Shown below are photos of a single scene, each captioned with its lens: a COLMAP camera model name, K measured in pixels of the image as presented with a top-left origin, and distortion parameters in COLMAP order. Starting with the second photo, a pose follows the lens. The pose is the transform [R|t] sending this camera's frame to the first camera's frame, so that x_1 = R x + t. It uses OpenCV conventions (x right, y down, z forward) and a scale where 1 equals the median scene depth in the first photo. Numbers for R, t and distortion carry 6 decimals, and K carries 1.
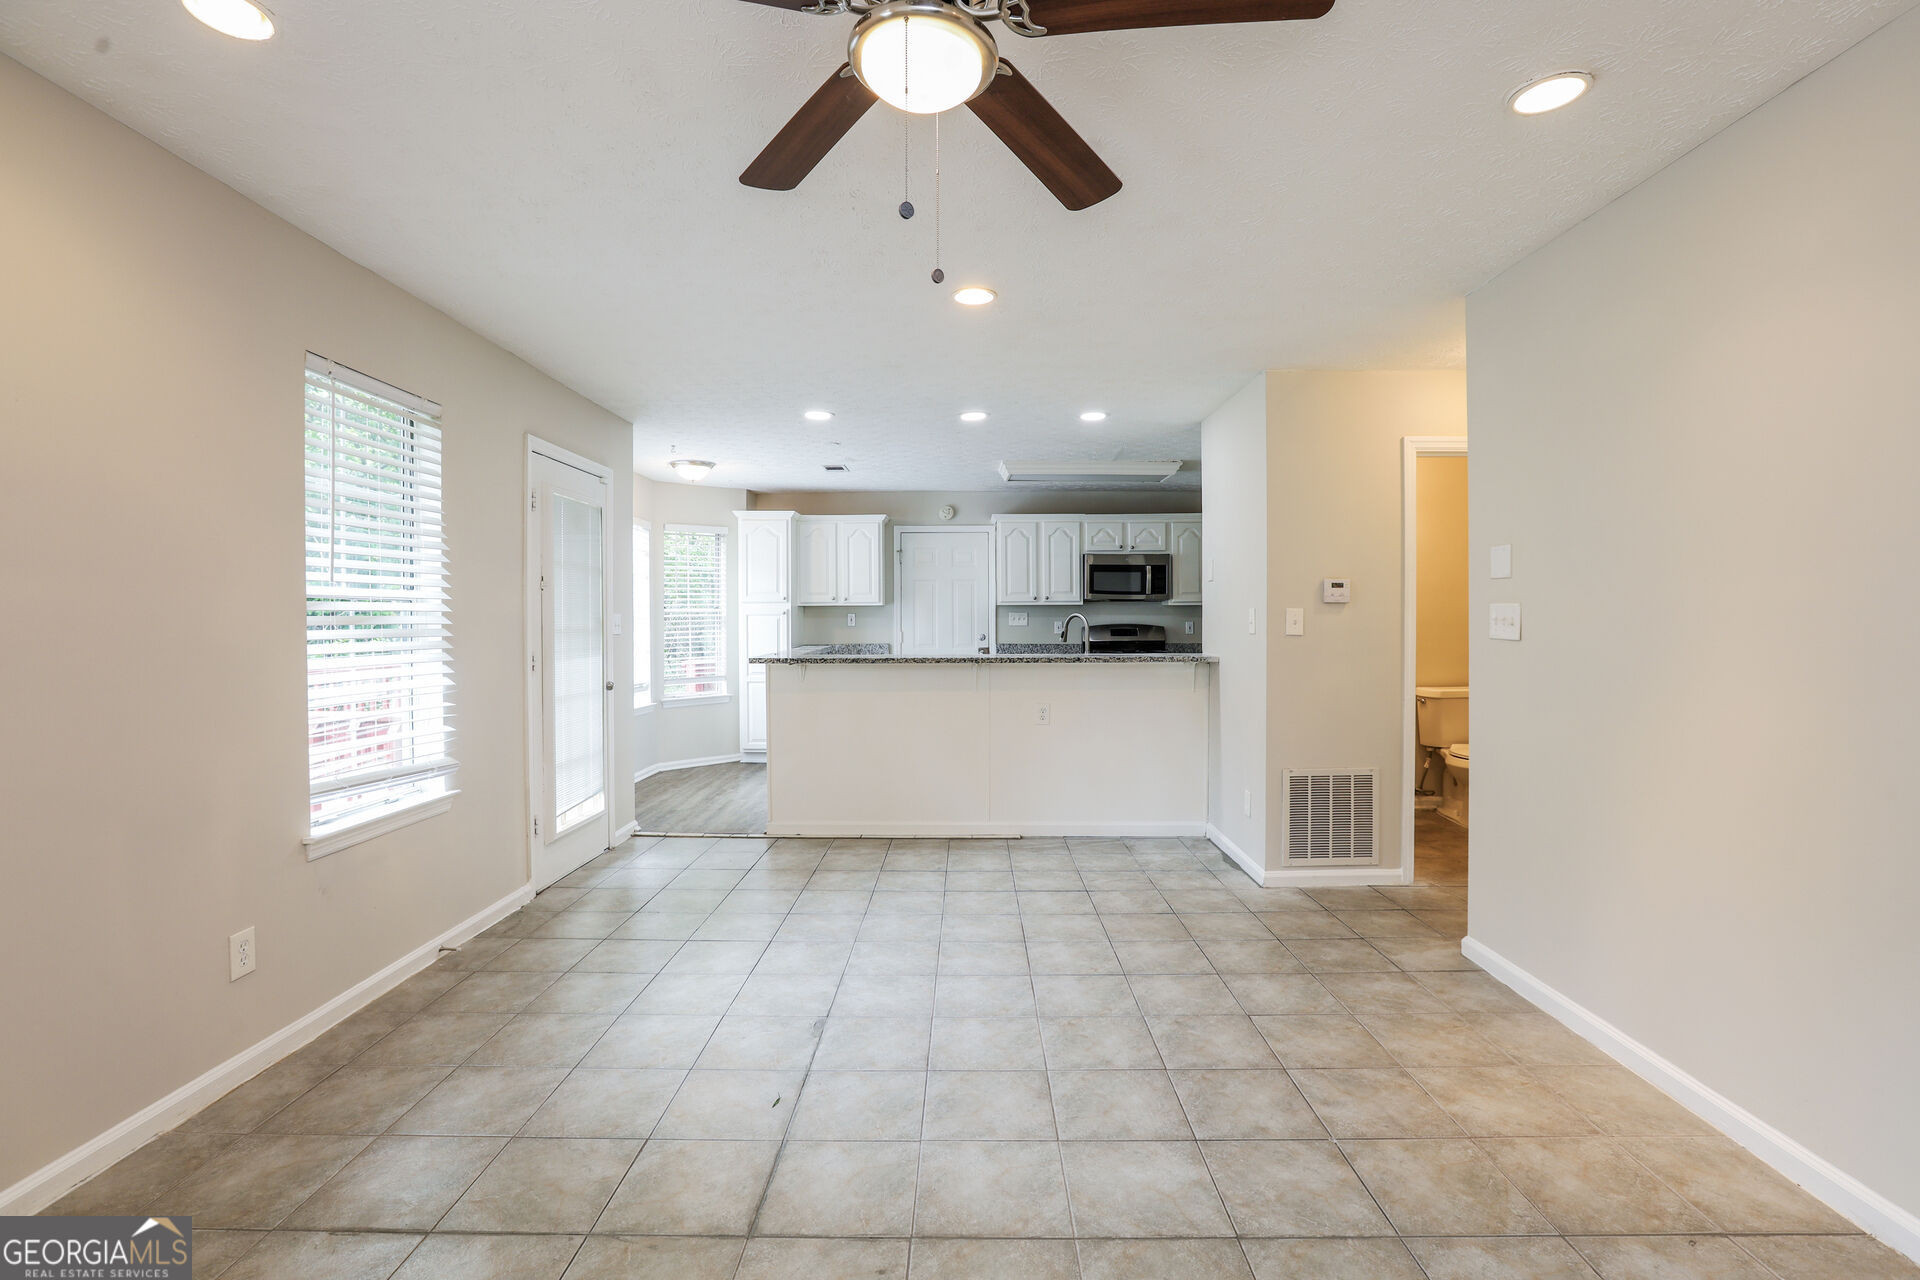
lens RADIAL K [[863.7, 0, 959.2], [0, 863.7, 628.0], [0, 0, 1]] dist [-0.005354, 0.001336]
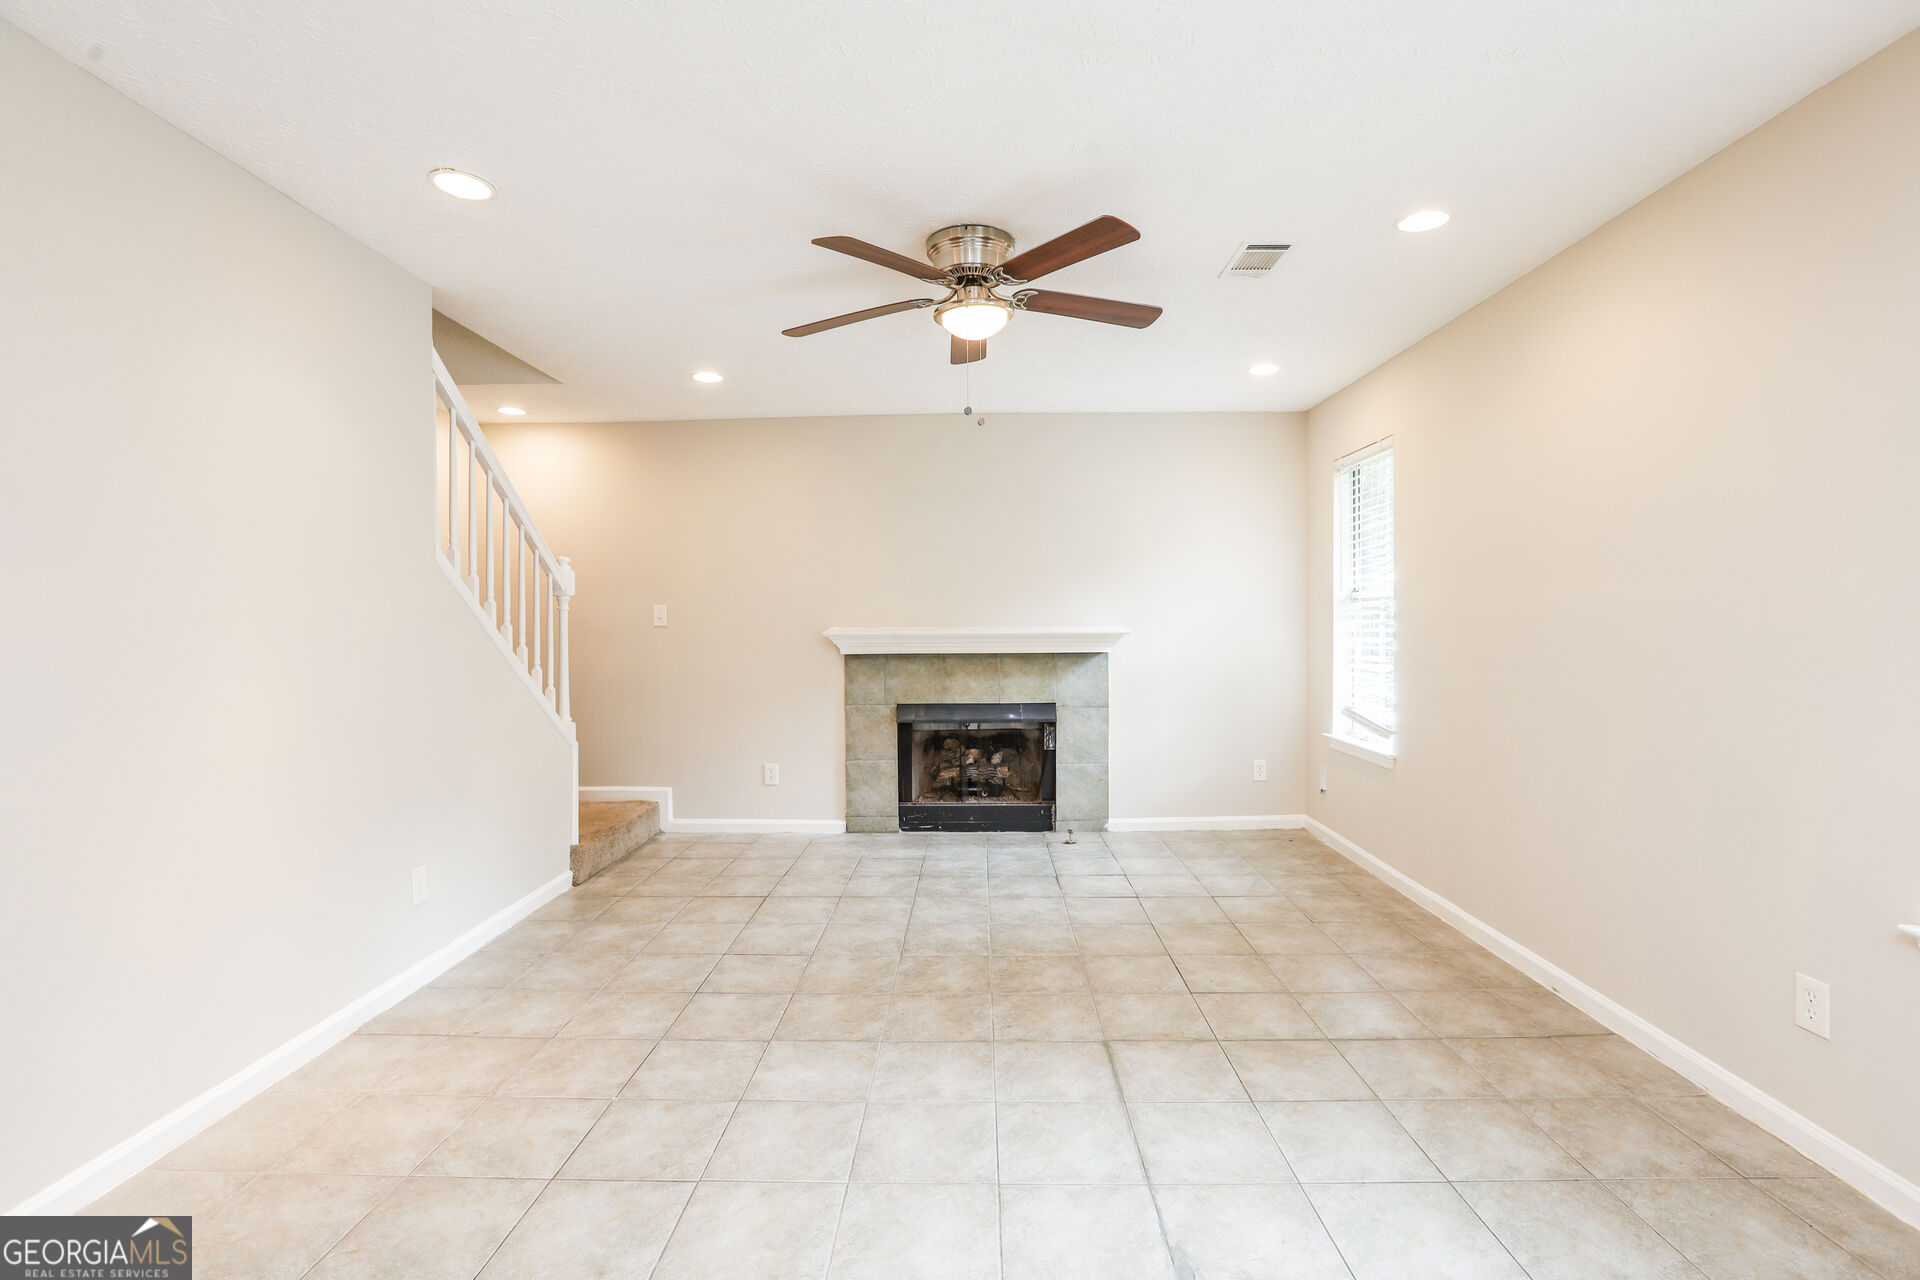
lens RADIAL K [[863.7, 0, 961.9], [0, 863.7, 630.7], [0, 0, 1]] dist [-0.005354, 0.001336]
pose [[-0.999933, 0.009179, 0.007105, -0.015834], [0.009320, 0.999756, 0.020004, -0.011996], [-0.006919, 0.020069, -0.999775, 2.060312]]
